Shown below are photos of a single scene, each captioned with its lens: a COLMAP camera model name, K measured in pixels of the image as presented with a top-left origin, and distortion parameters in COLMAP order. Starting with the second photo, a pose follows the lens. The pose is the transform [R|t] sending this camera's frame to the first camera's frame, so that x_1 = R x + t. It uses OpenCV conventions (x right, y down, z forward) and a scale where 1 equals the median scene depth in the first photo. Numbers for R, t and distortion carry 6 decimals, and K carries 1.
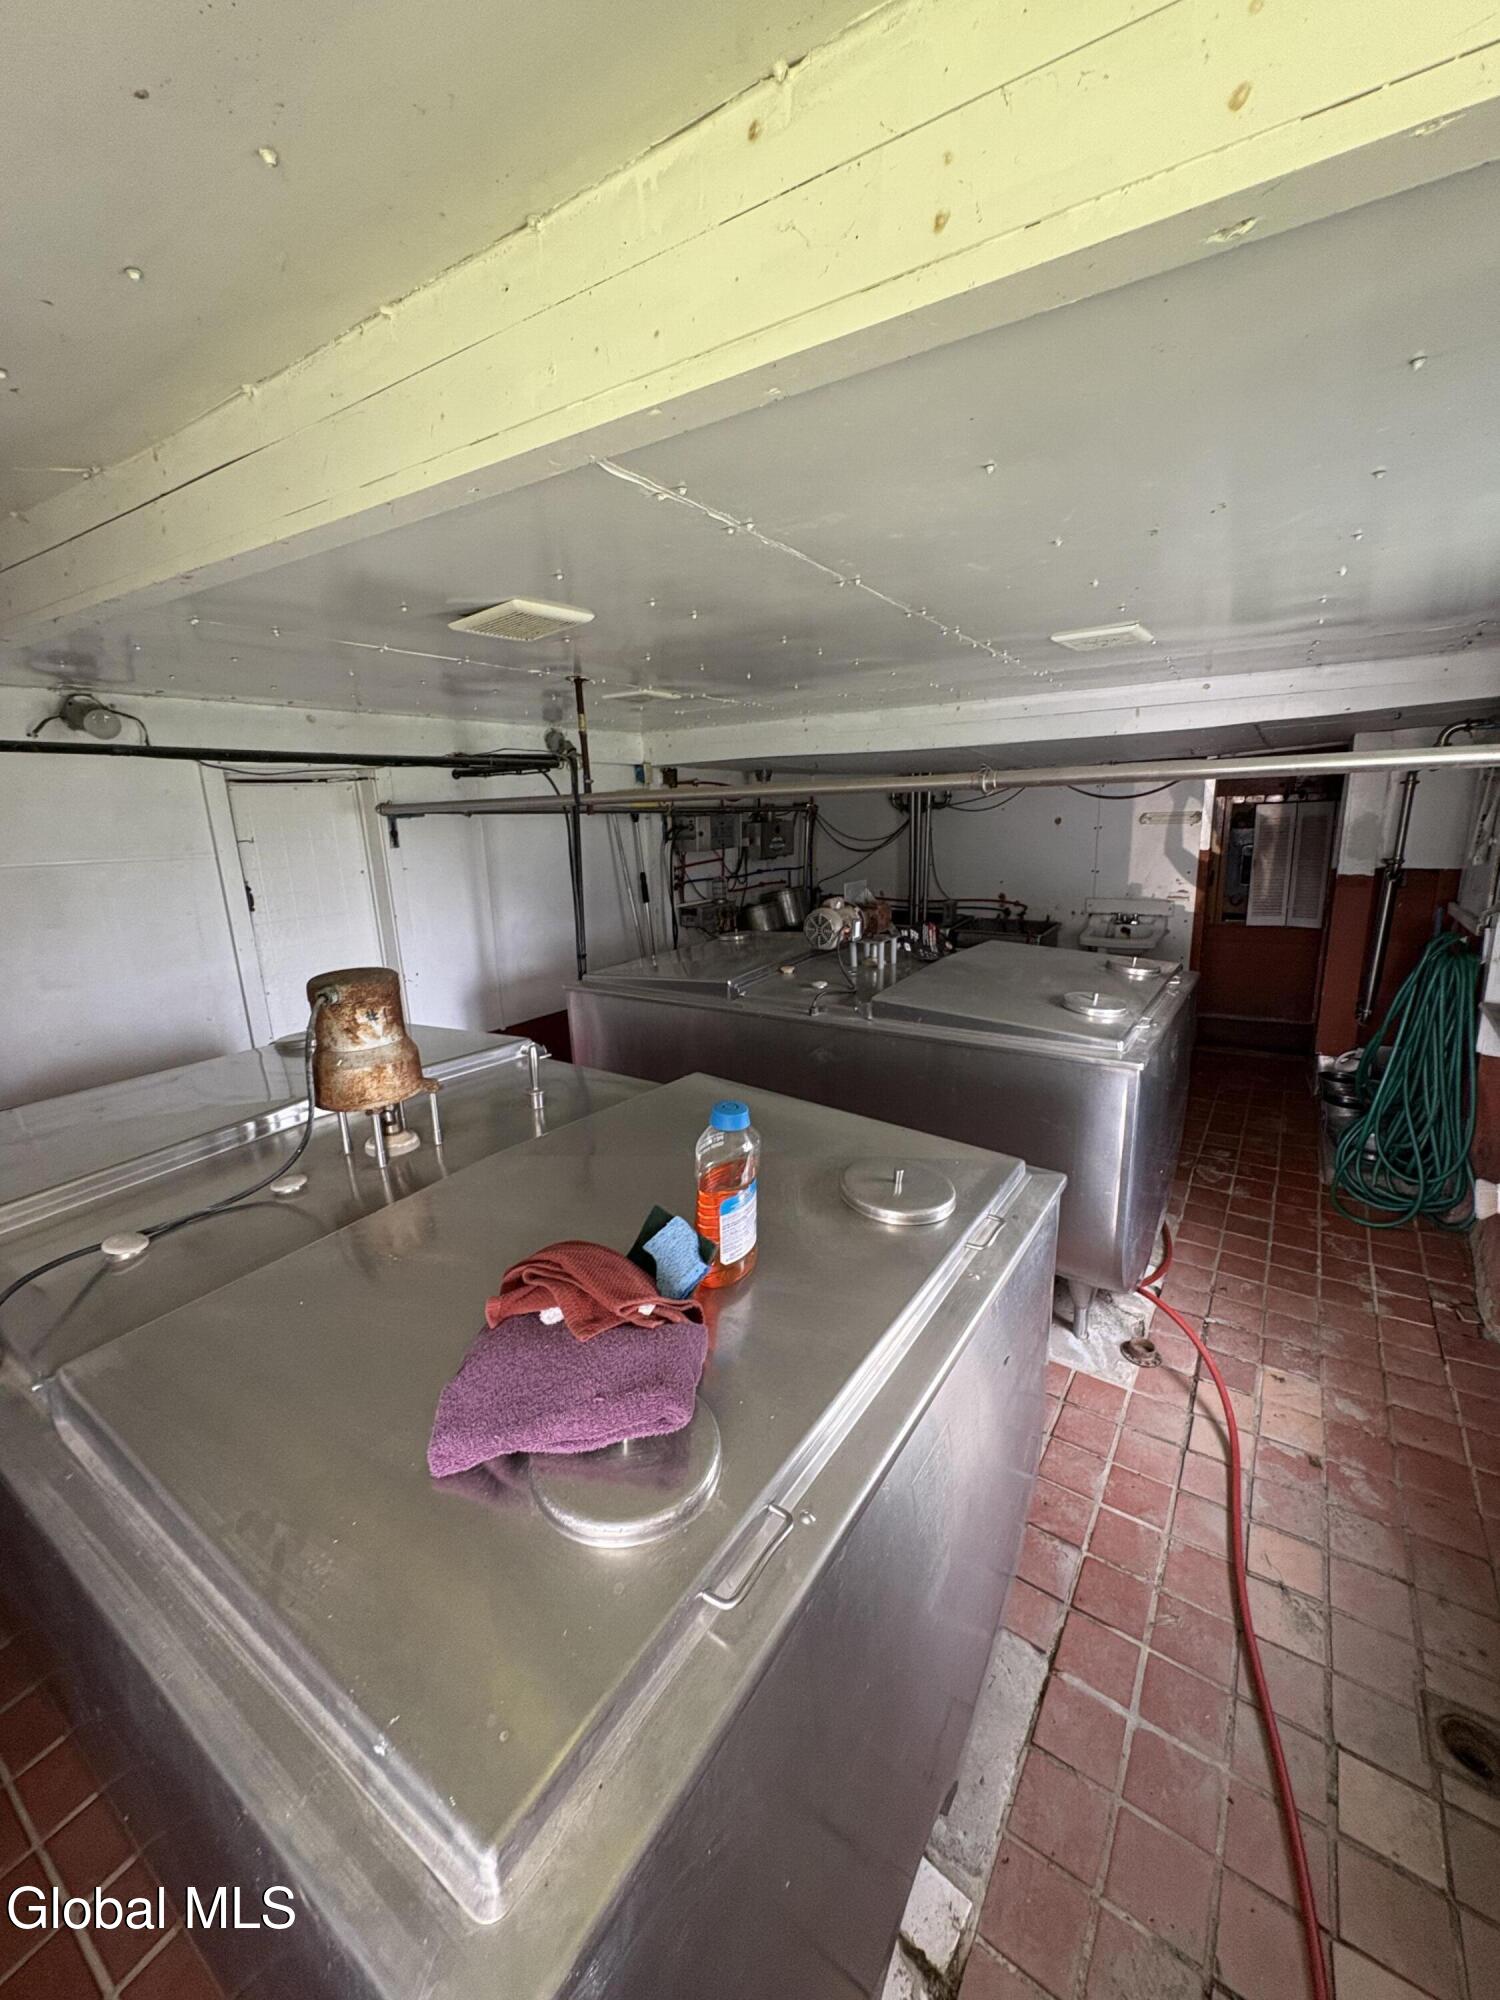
lens RADIAL K [[802.6, 0, 750.0], [0, 802.6, 1000.0], [0, 0, 1]] dist [0.000103, -0.000150]
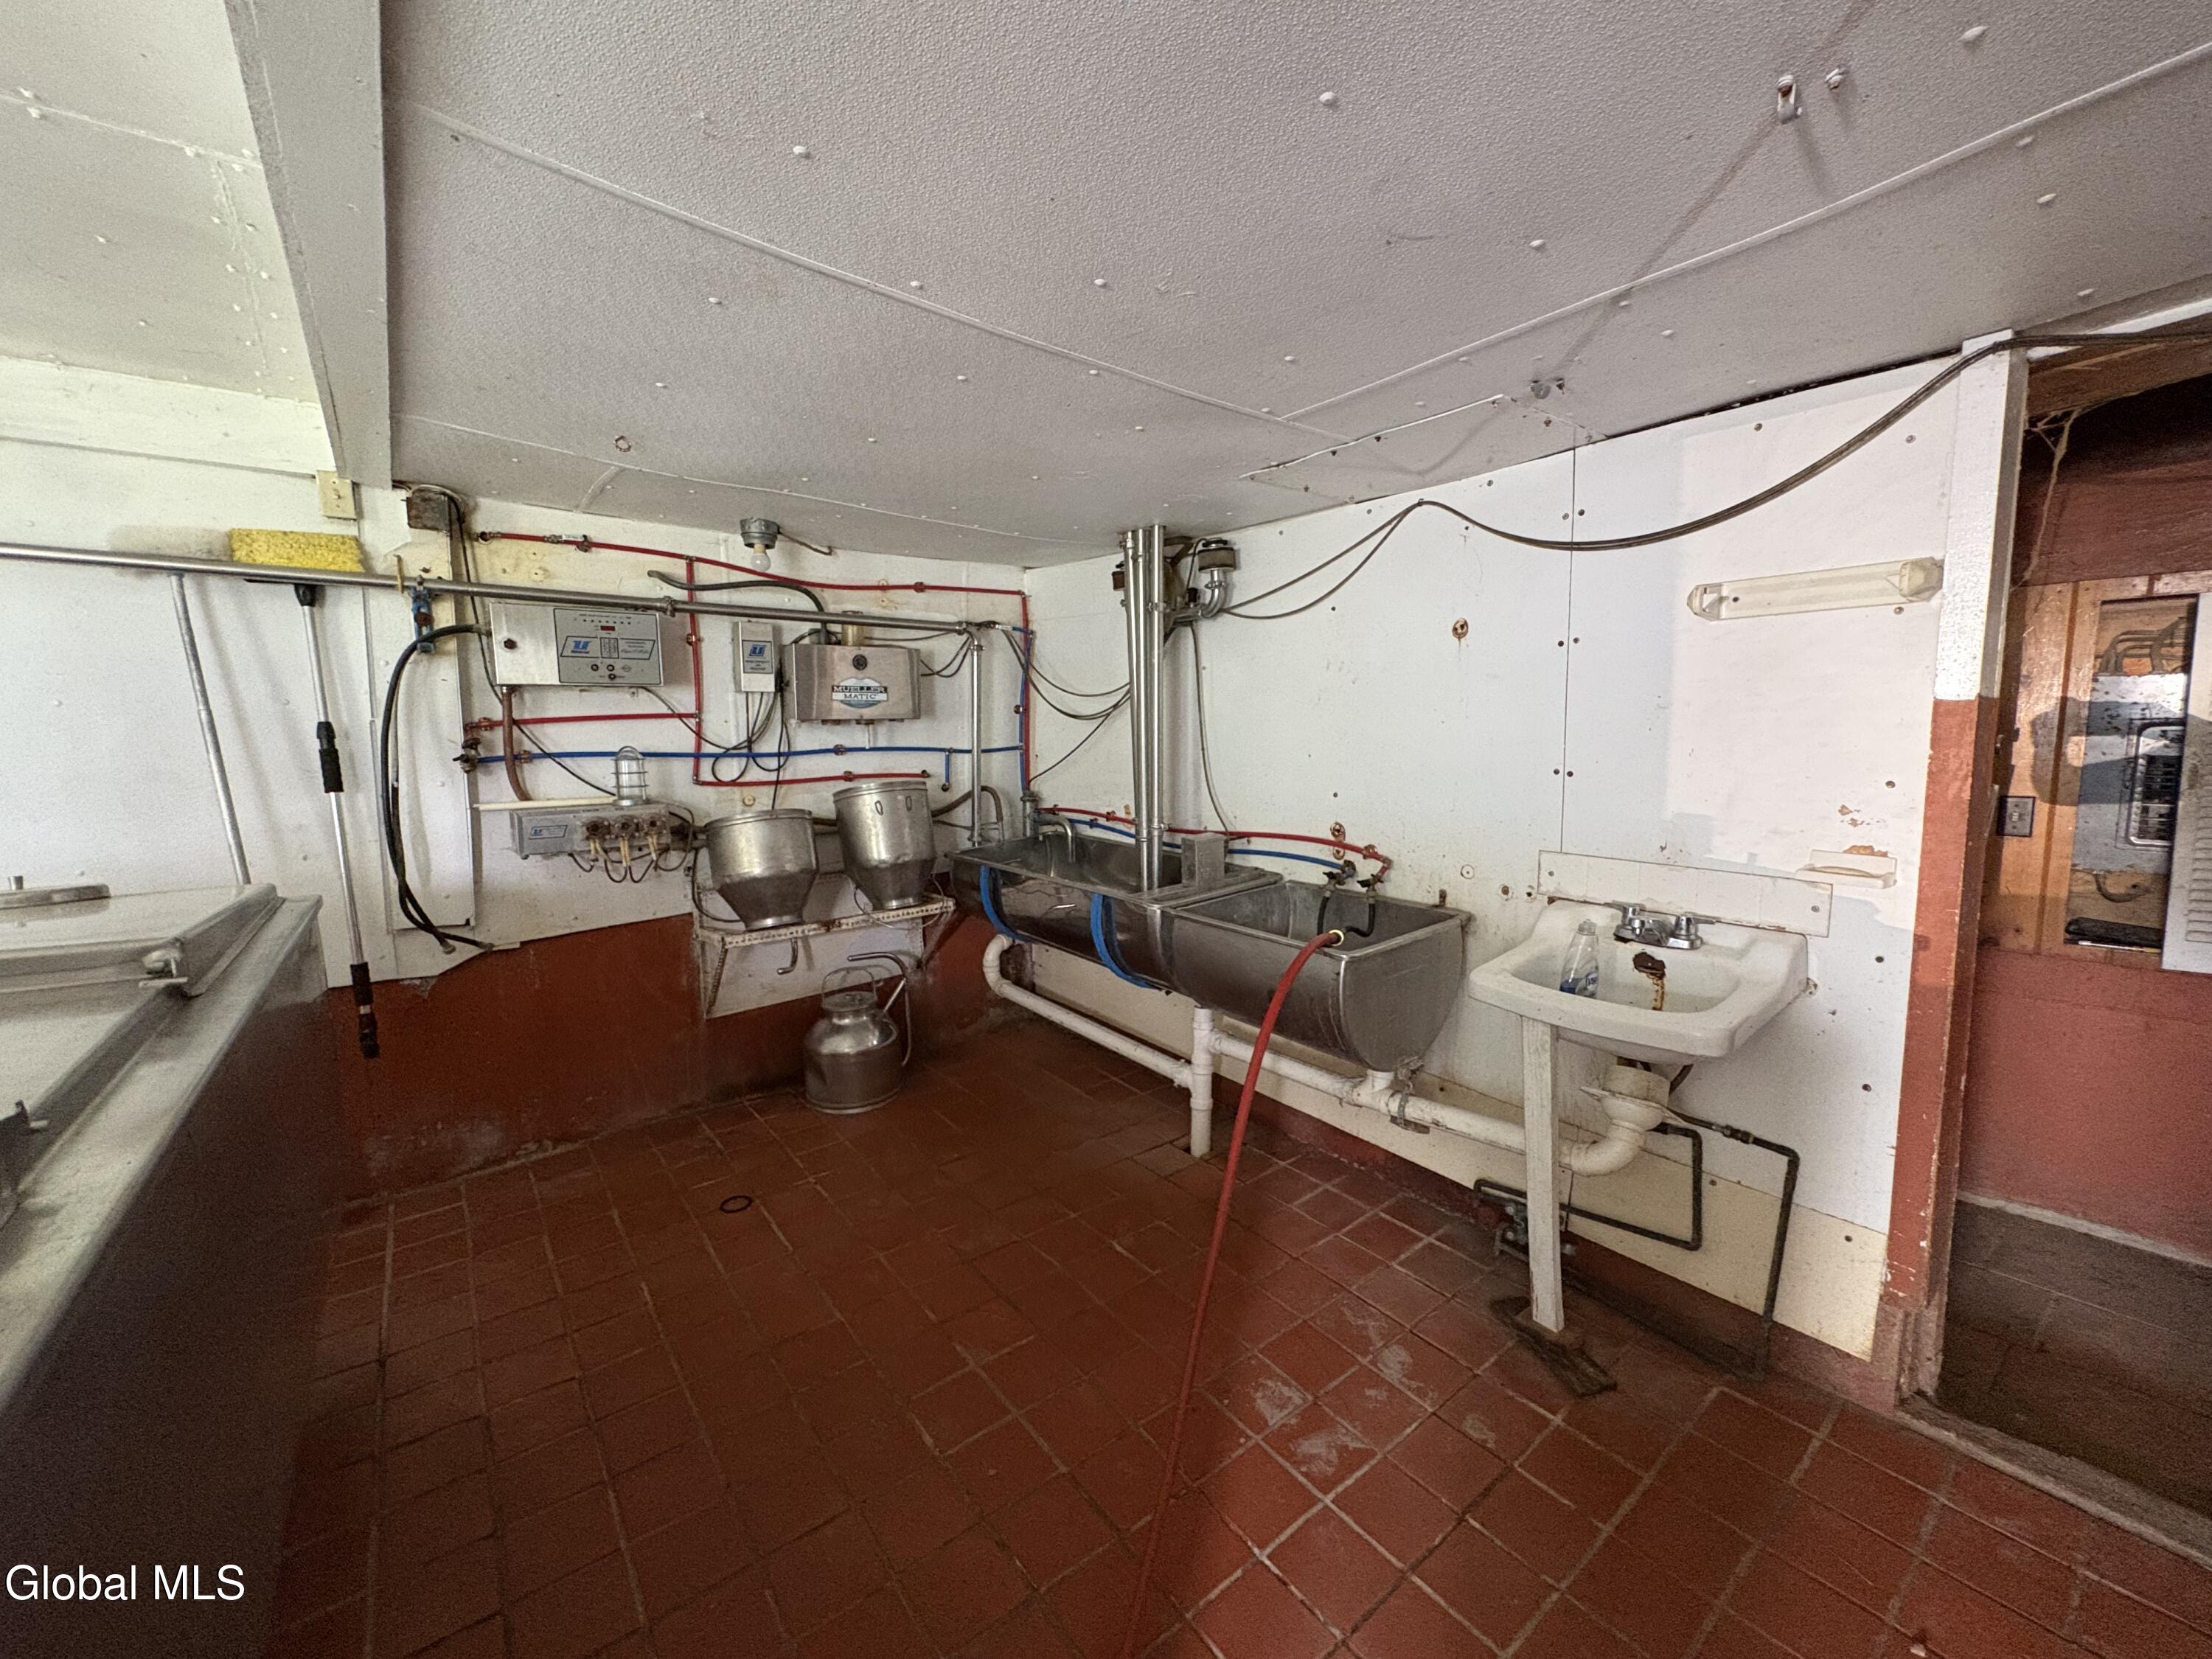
lens RADIAL K [[887.7, 0, 1106.0], [0, 887.7, 829.5], [0, 0, 1]] dist [0.000103, -0.000150]
pose [[0.950064, 0.061760, -0.305882, 0.353306], [-0.094747, 0.991036, -0.094185, -0.082087], [0.297323, 0.118463, 0.947399, 0.580868]]
